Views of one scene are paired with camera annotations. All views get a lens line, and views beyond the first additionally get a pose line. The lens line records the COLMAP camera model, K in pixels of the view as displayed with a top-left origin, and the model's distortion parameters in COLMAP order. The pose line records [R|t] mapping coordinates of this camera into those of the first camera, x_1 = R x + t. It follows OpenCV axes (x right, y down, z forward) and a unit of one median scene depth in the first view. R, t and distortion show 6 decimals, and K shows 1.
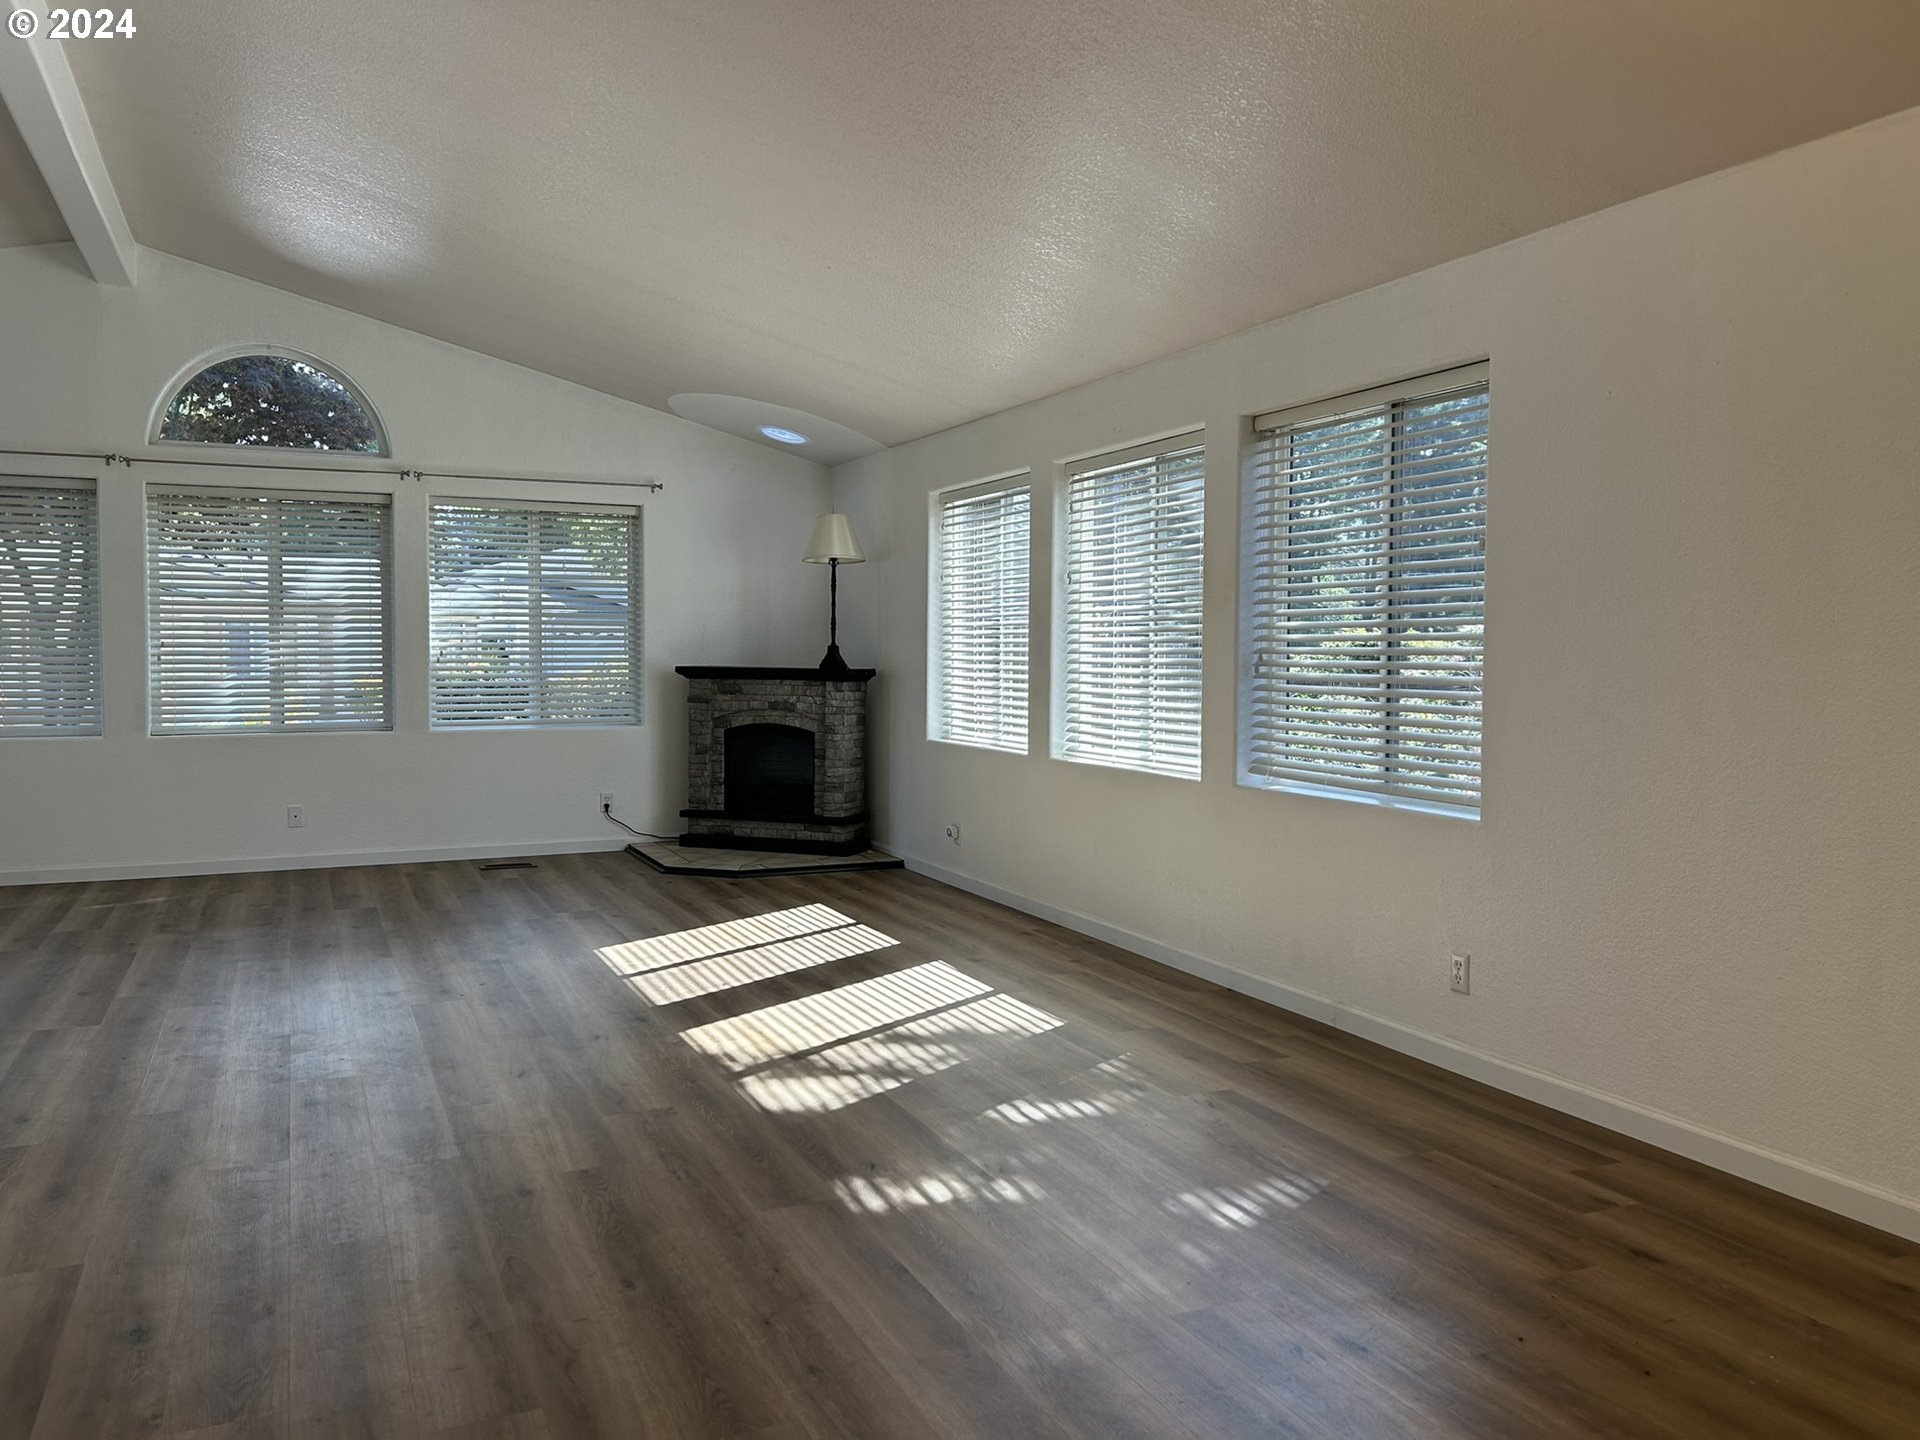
lens RADIAL K [[1446.0, 0, 960.0], [0, 1446.0, 720.0], [0, 0, 1]] dist [0.066634, -0.066110]
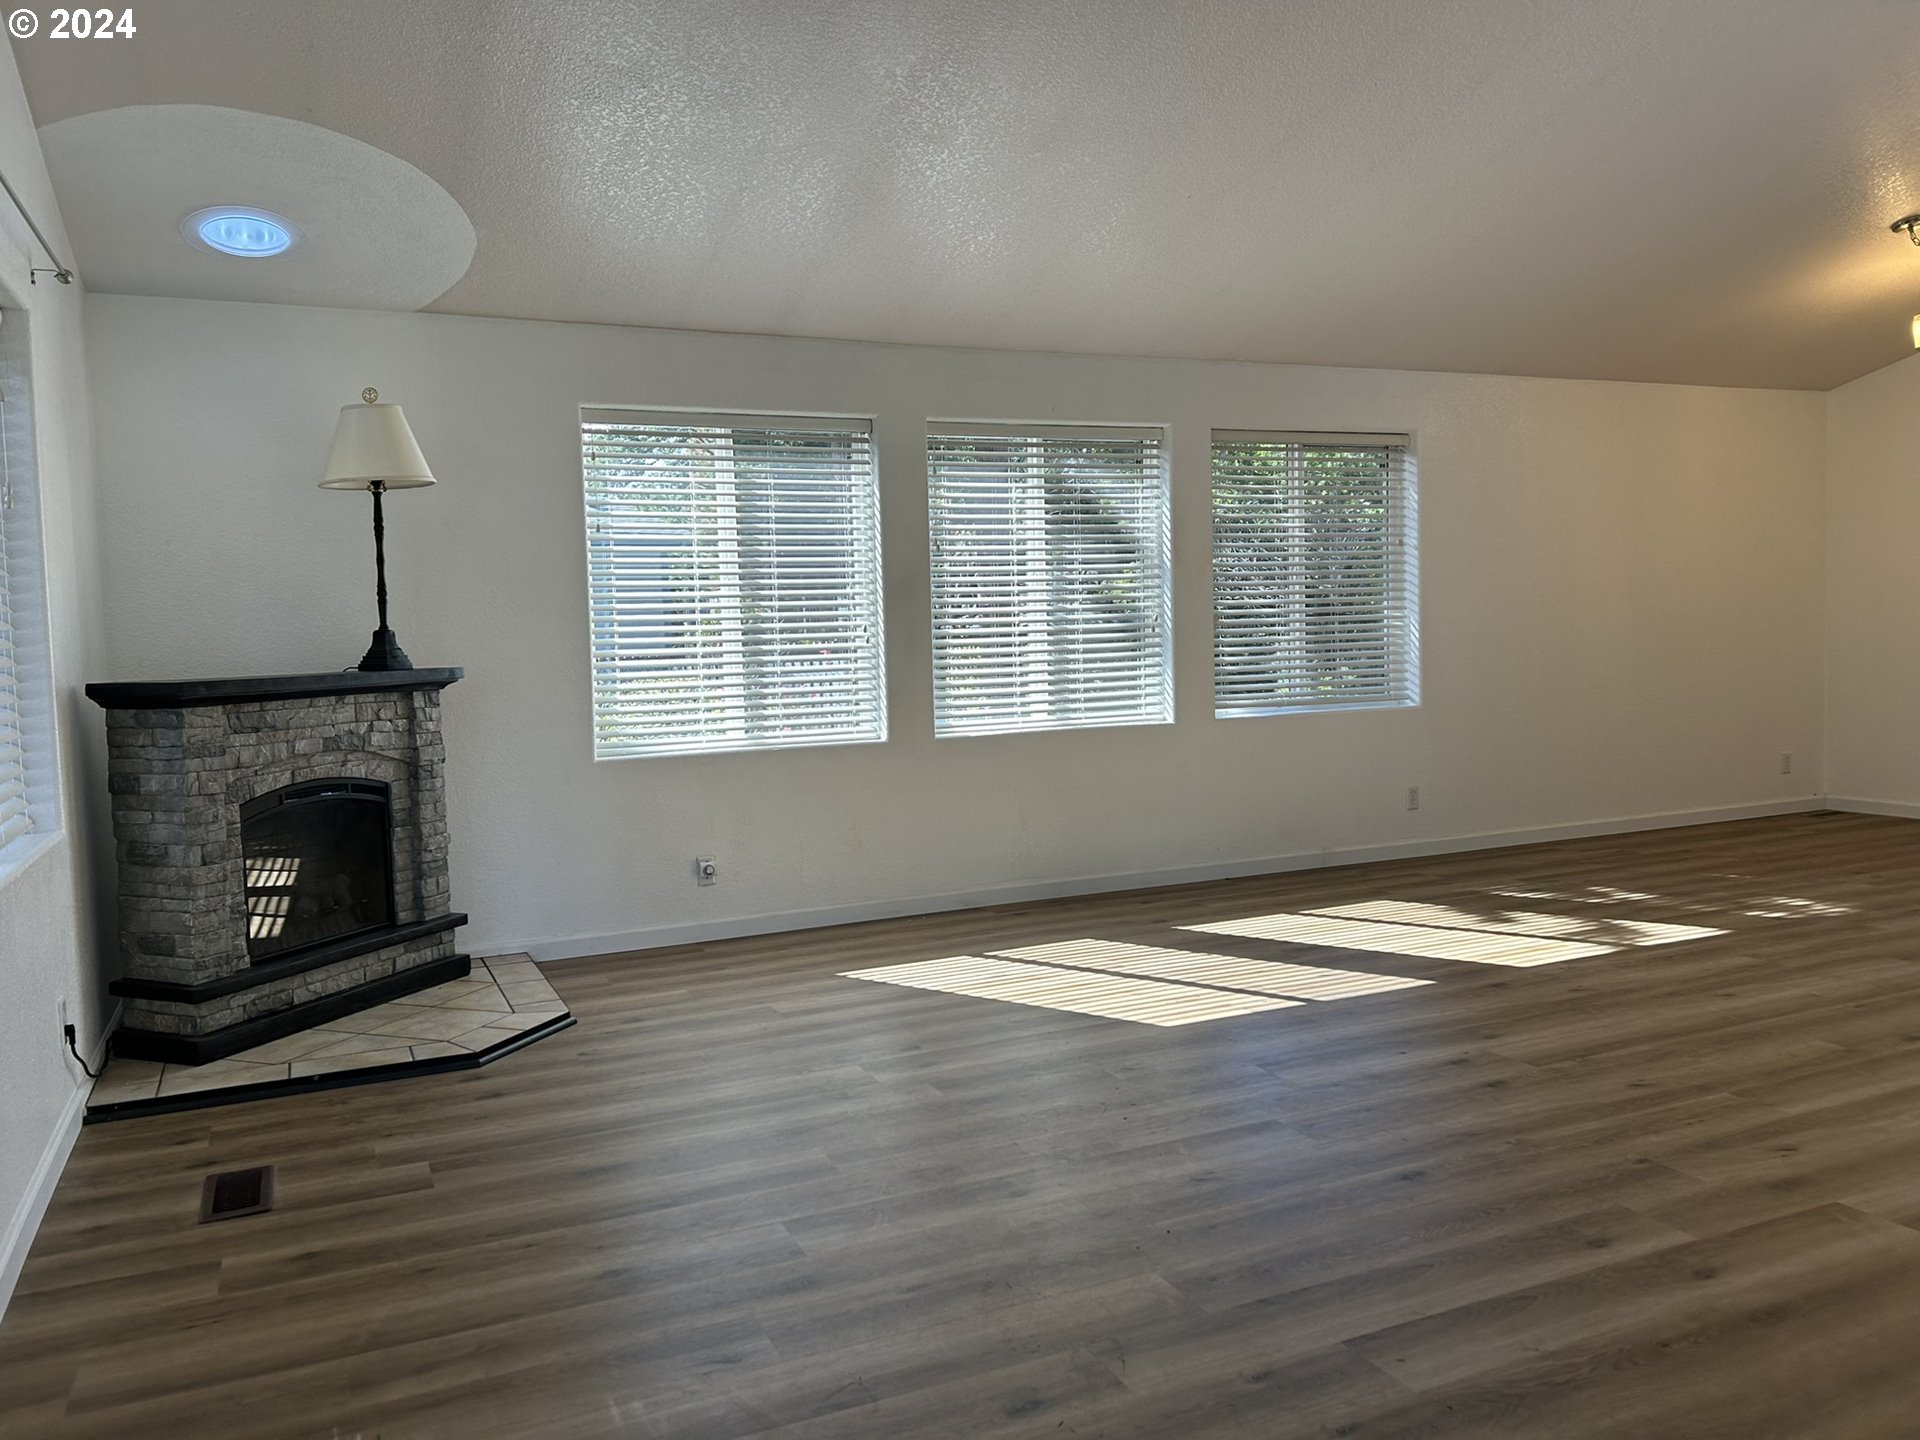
lens RADIAL K [[1446.0, 0, 960.0], [0, 1446.0, 720.0], [0, 0, 1]] dist [0.066634, -0.066110]
pose [[-0.004218, -0.077677, 0.996970, -0.677200], [0.074019, 0.994219, 0.077776, -0.044185], [-0.997248, 0.074123, 0.001556, 0.770410]]
